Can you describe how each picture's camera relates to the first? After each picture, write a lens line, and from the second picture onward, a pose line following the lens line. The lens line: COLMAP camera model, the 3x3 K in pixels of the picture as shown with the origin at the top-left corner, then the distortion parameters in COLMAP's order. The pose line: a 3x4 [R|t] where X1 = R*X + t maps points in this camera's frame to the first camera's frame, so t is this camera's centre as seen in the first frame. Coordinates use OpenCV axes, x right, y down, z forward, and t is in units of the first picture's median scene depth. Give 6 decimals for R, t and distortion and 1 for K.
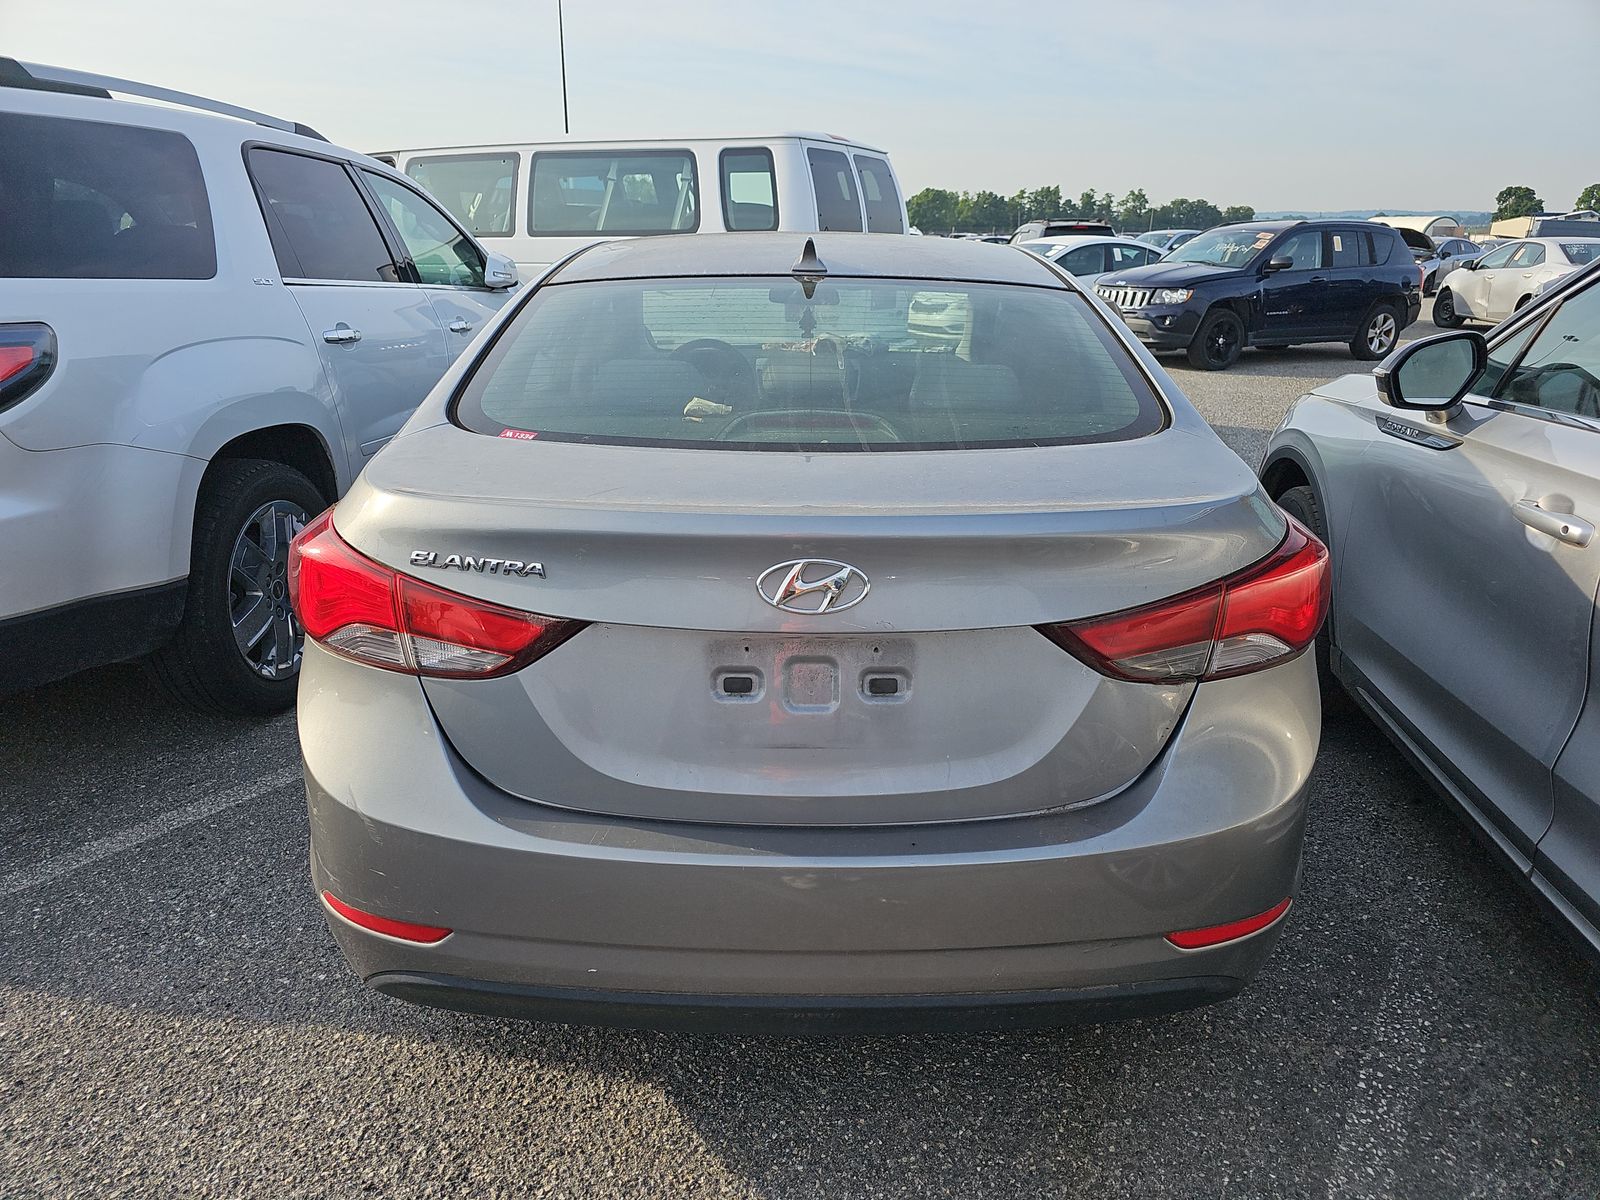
lens RADIAL K [[1070.6, 0, 799.8], [0, 1070.6, 608.6], [0, 0, 1]] dist [0.032444, -0.035903]
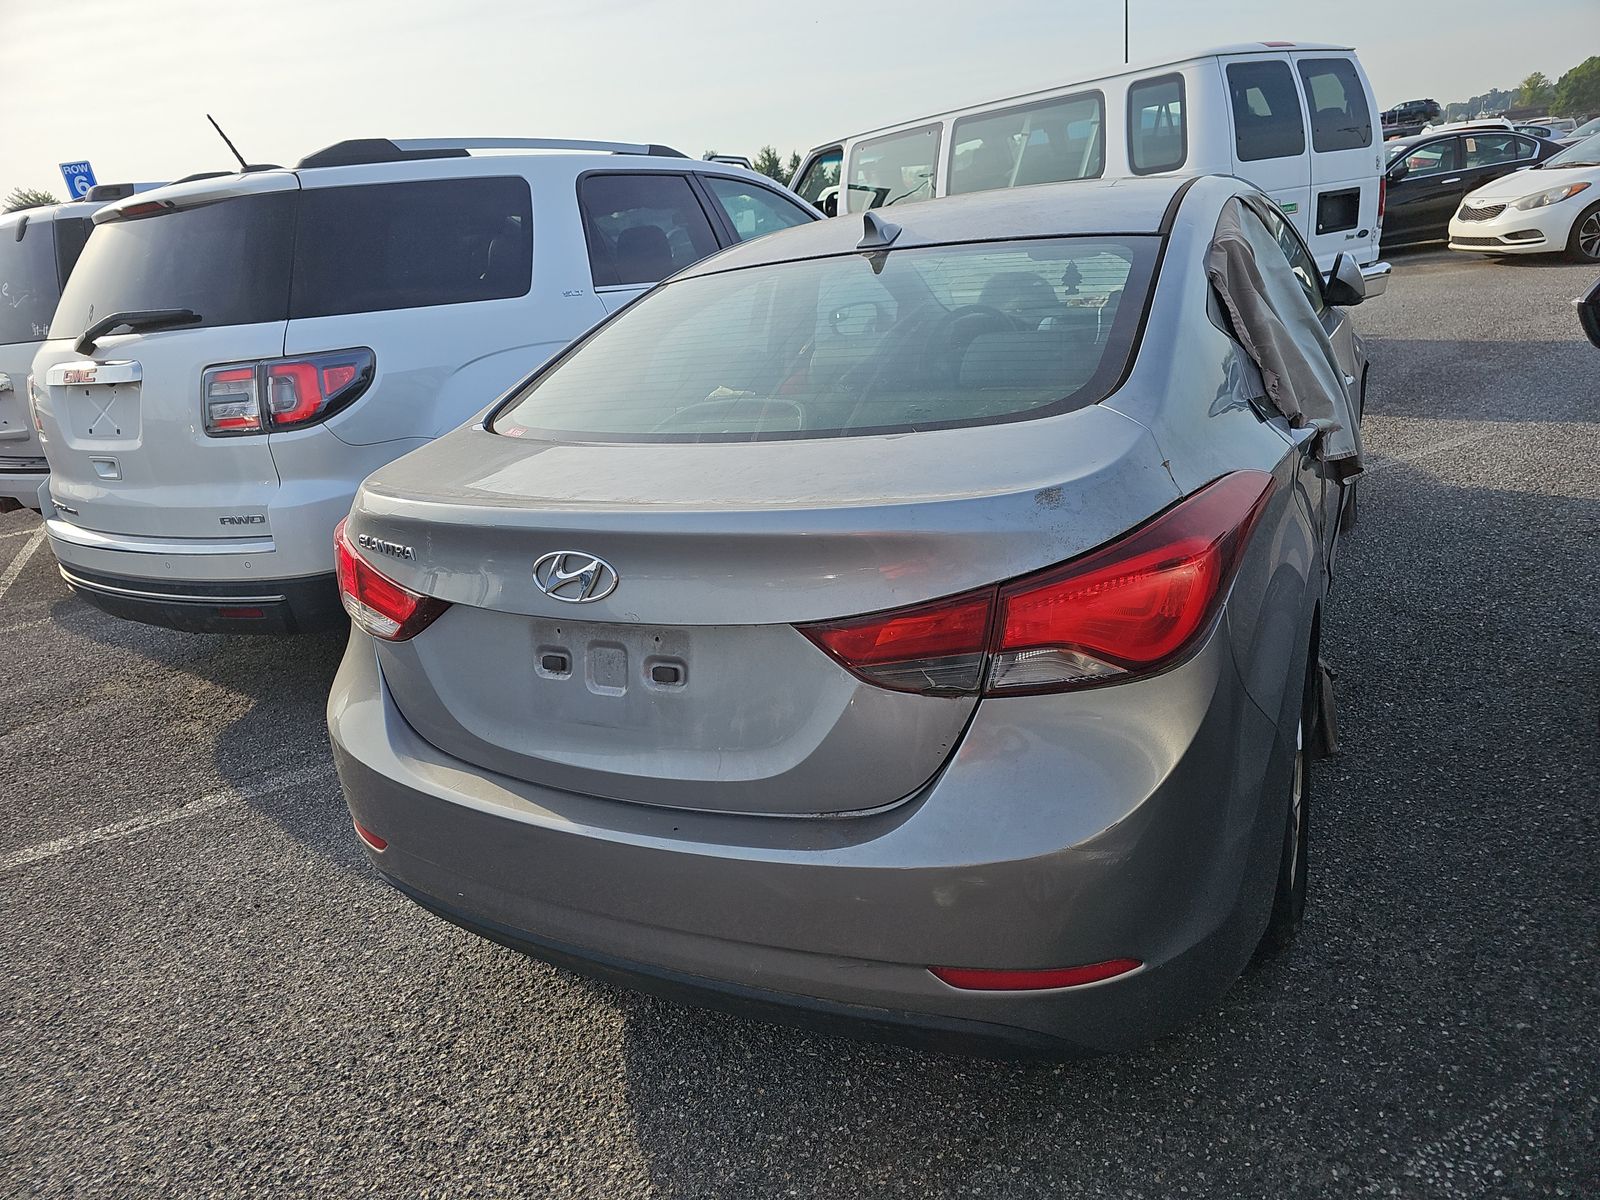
lens RADIAL K [[1070.6, 0, 800.6], [0, 1070.6, 605.2], [0, 0, 1]] dist [0.032444, -0.035903]
pose [[0.877000, 0.050938, -0.477782, 0.549805], [-0.032625, 0.998383, 0.046557, -0.037824], [0.479381, -0.025243, 0.877244, 0.122293]]
